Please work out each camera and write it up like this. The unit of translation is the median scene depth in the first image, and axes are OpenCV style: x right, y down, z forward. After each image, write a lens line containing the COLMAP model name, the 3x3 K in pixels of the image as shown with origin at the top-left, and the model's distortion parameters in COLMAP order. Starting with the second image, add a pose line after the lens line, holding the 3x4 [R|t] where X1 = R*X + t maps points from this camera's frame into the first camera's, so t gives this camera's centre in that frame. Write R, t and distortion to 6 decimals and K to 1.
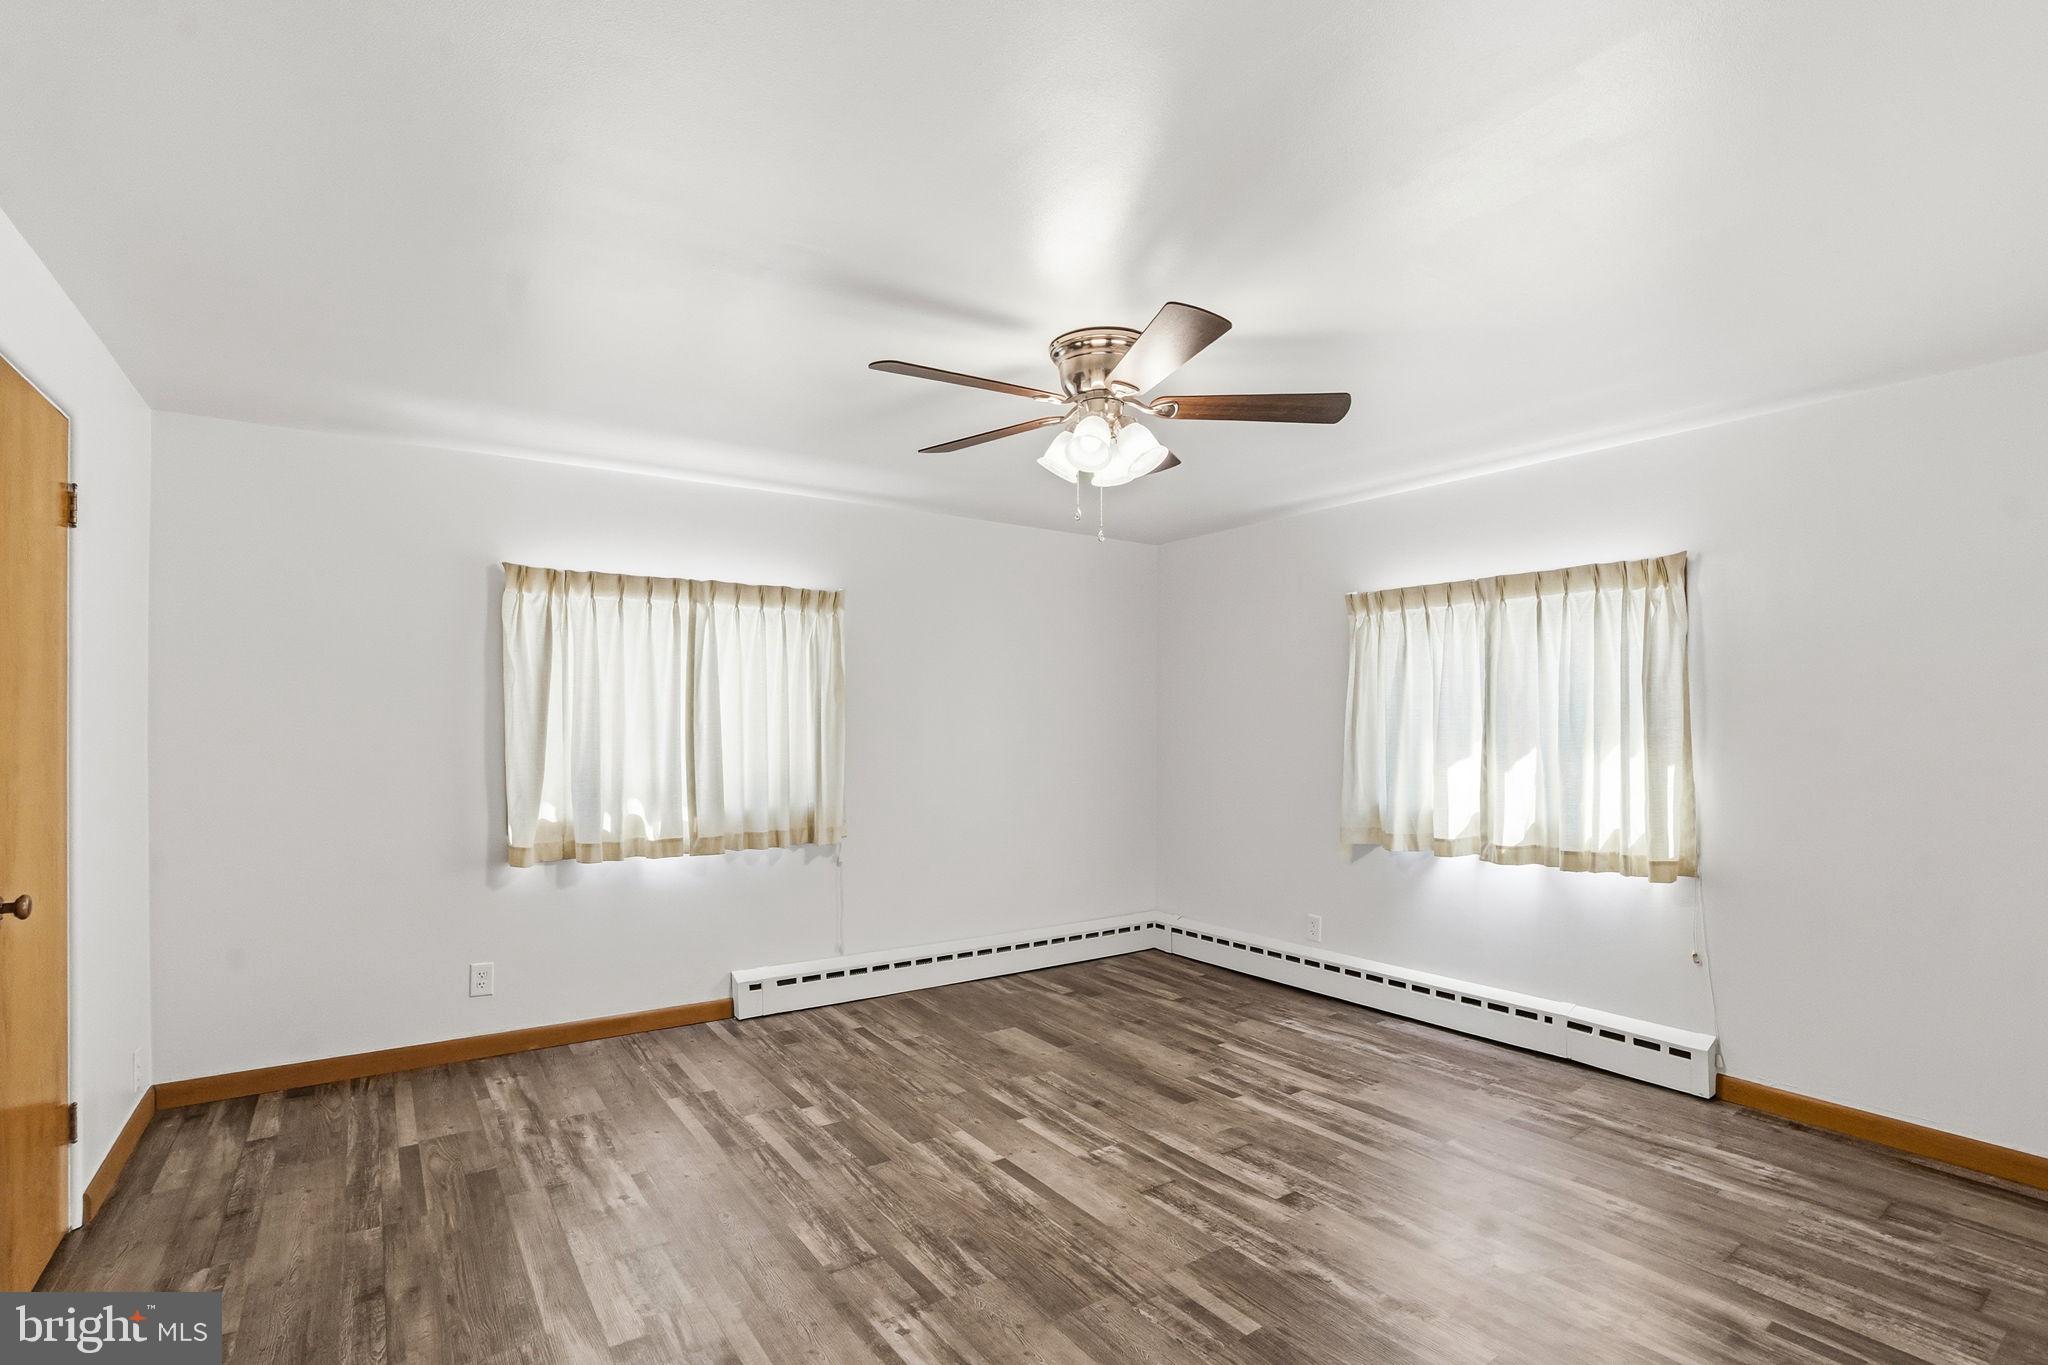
lens RADIAL K [[955.2, 0, 1007.0], [0, 955.2, 719.8], [0, 0, 1]] dist [-0.064092, 0.024026]
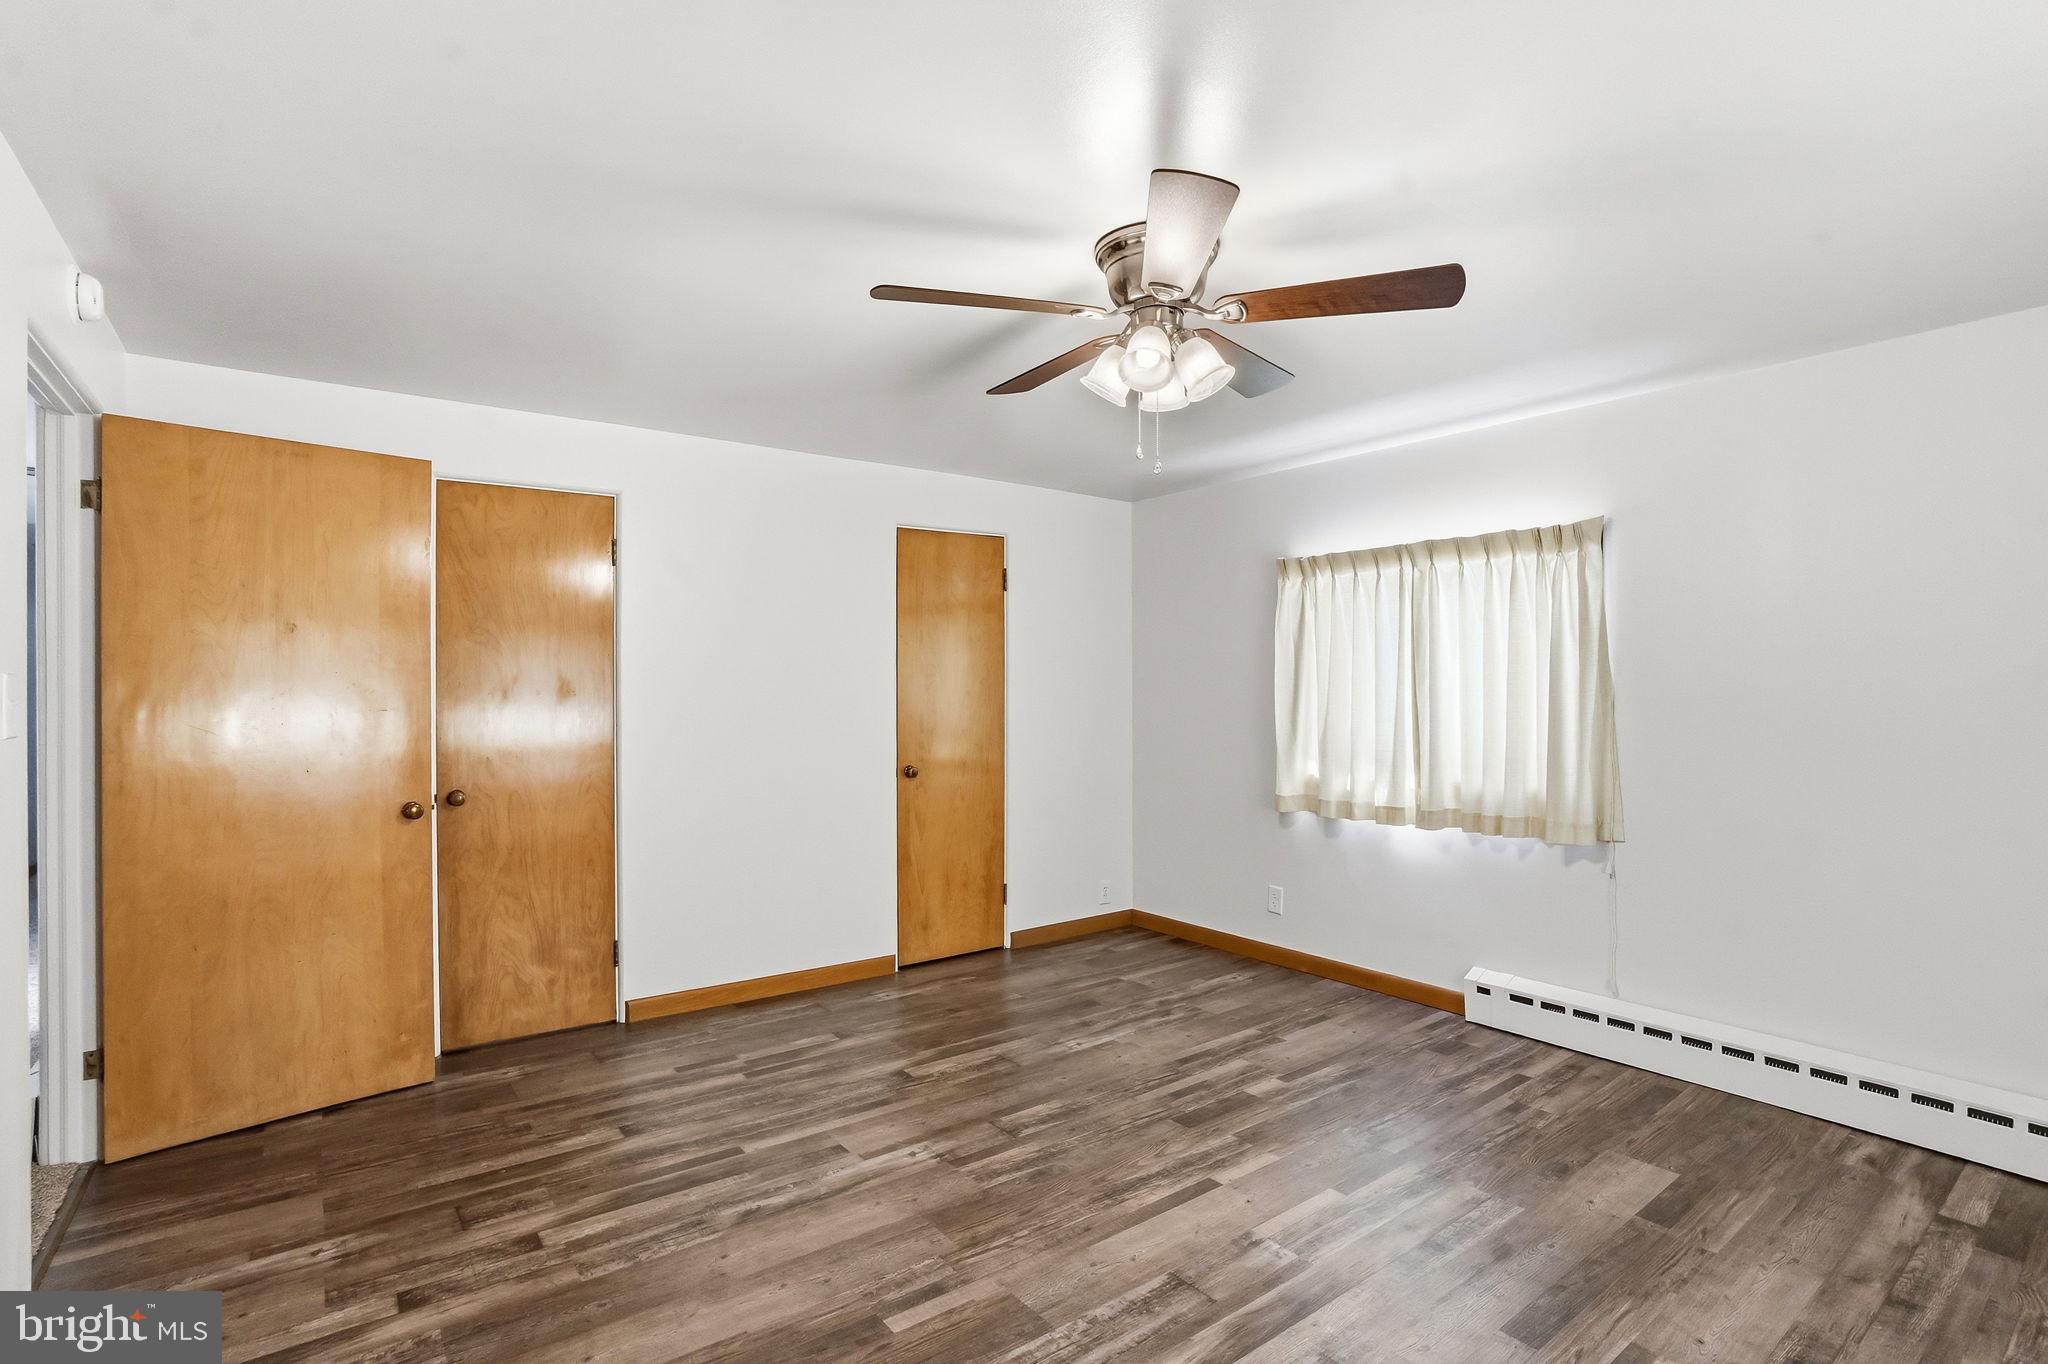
lens RADIAL K [[955.2, 0, 1007.0], [0, 955.2, 719.3], [0, 0, 1]] dist [-0.064092, 0.024026]
pose [[0.045168, 0.027411, -0.998603, 0.711100], [0.003406, 0.999613, 0.027592, 0.003934], [0.998974, -0.004648, 0.045058, 0.634304]]
